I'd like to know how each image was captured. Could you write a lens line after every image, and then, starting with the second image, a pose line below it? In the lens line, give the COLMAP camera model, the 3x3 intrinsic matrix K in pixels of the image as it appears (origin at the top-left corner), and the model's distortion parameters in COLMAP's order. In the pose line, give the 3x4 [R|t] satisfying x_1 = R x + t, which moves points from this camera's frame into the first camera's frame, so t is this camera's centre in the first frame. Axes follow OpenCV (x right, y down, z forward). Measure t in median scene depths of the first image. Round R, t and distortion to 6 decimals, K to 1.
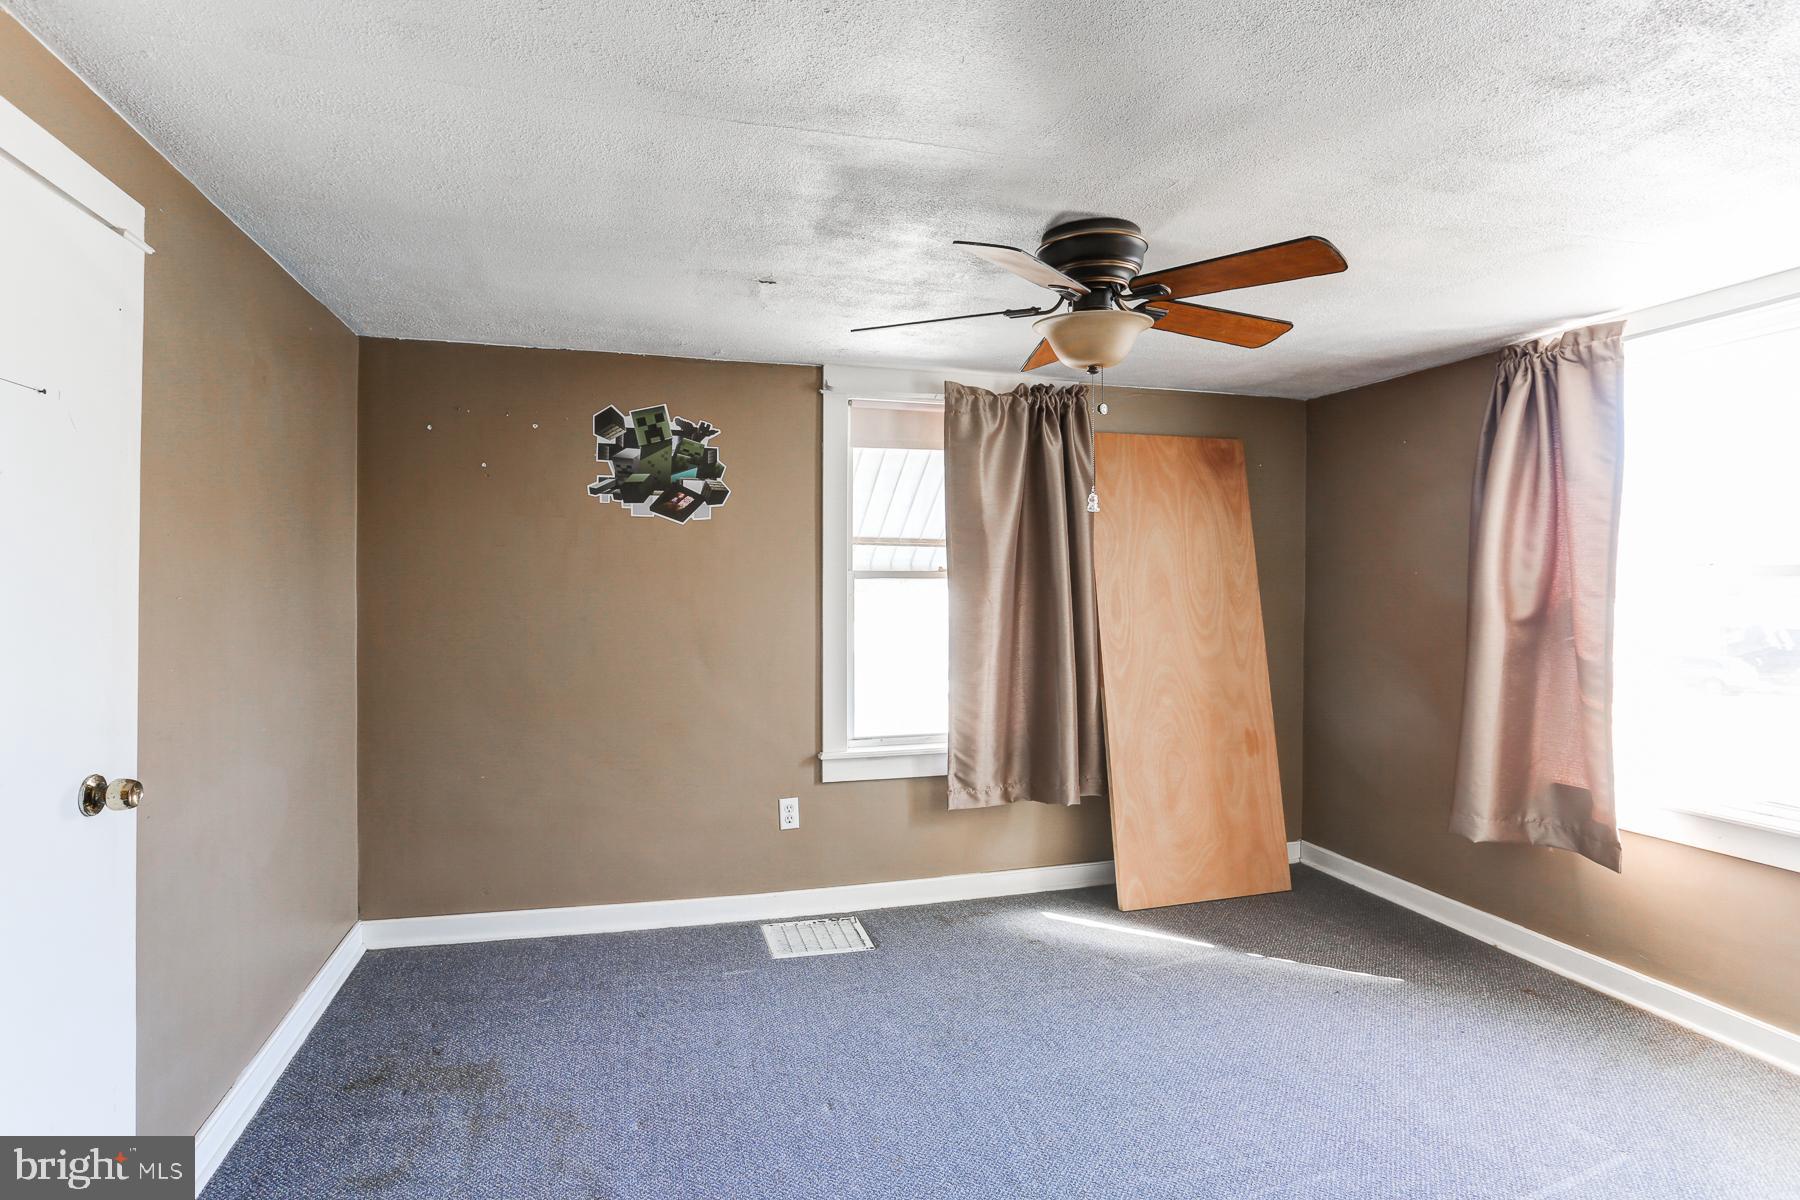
lens RADIAL K [[948.8, 0, 896.6], [0, 948.8, 600.8], [0, 0, 1]] dist [-0.017727, 0.006624]
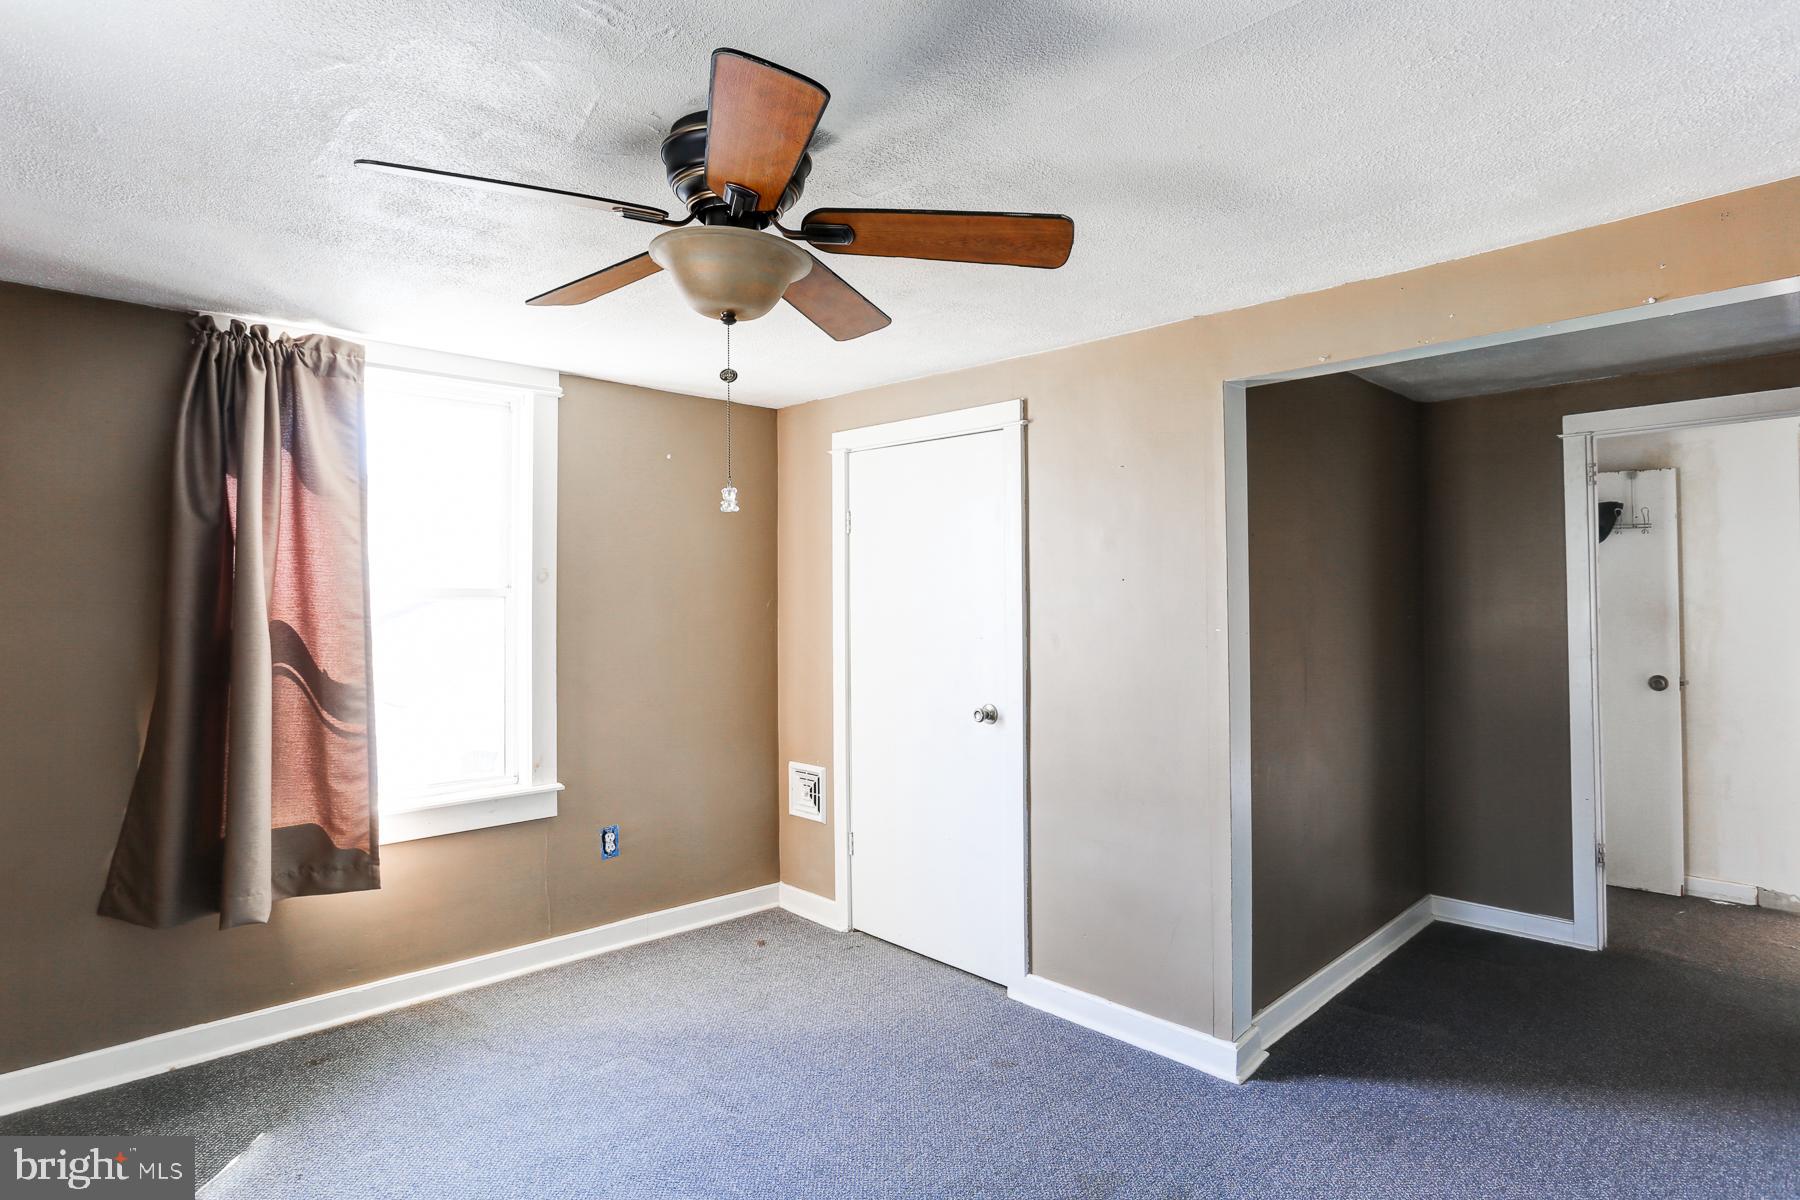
lens RADIAL K [[948.8, 0, 893.5], [0, 948.8, 588.5], [0, 0, 1]] dist [-0.017727, 0.006624]
pose [[-0.476670, 0.009794, 0.879028, -0.388910], [0.018313, 0.999832, -0.001209, -0.023227], [-0.878892, 0.015521, -0.476769, 0.971228]]
